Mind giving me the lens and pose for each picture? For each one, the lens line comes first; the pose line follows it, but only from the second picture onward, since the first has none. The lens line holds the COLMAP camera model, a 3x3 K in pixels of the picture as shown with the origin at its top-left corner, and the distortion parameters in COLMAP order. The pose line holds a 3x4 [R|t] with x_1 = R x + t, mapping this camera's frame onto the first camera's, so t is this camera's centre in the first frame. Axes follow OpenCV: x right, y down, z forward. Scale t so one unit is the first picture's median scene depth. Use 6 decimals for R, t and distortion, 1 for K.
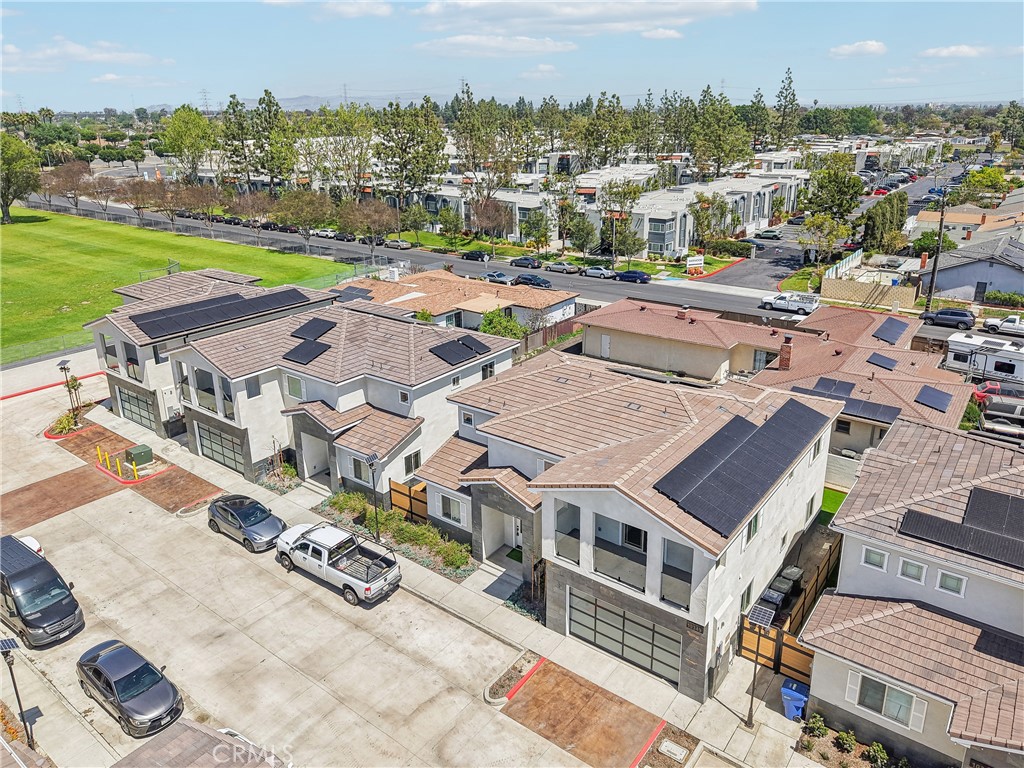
lens RADIAL K [[705.0, 0, 536.8], [0, 705.0, 381.3], [0, 0, 1]] dist [0.042638, -0.045131]
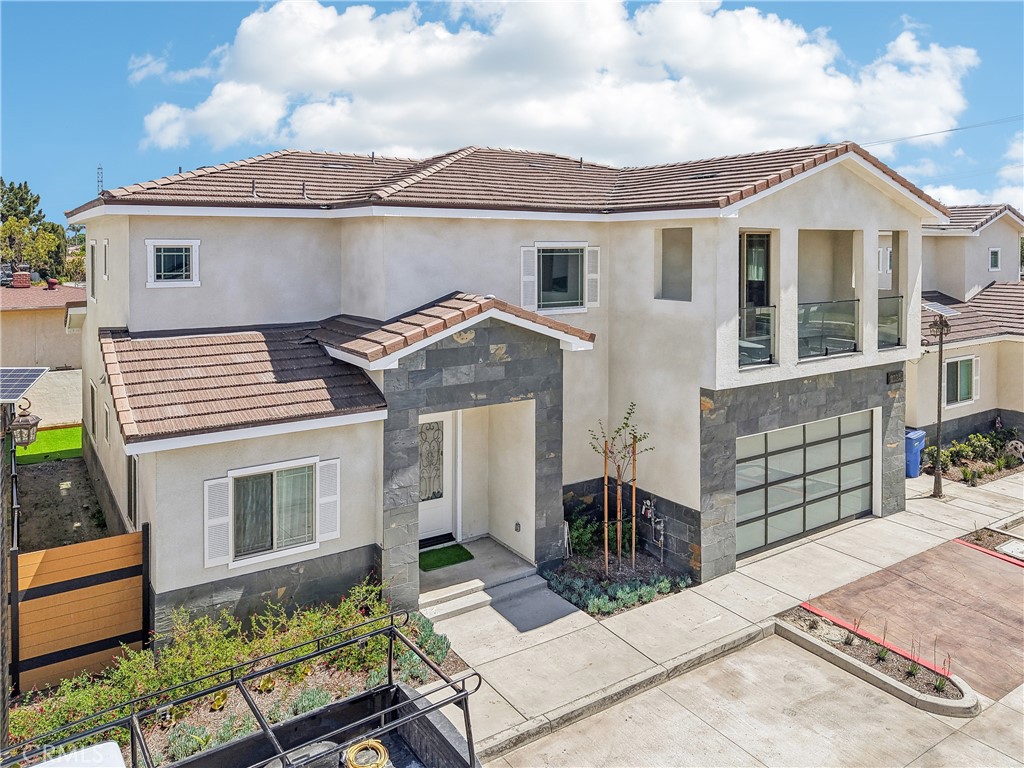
lens RADIAL K [[742.0, 0, 510.7], [0, 742.0, 287.4], [0, 0, 1]] dist [0.044172, -0.053956]
pose [[0.341030, -0.044599, 0.938994, -0.478868], [0.327514, 0.941928, -0.074210, 0.182279], [-0.881155, 0.332841, 0.335832, 0.946329]]
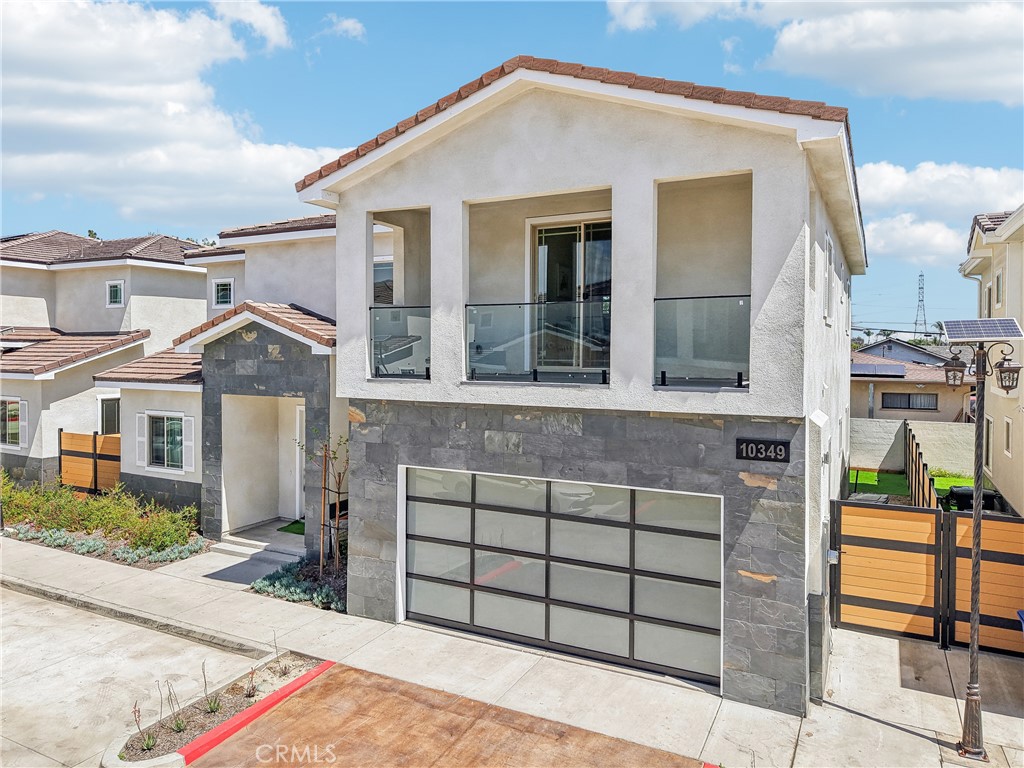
lens RADIAL K [[706.5, 0, 508.7], [0, 706.5, 384.1], [0, 0, 1]] dist [0.037021, -0.045068]
pose [[0.987908, 0.005777, 0.154936, 0.043134], [0.042428, 0.951086, -0.305999, 0.372845], [-0.149125, 0.308873, 0.939340, 0.614834]]
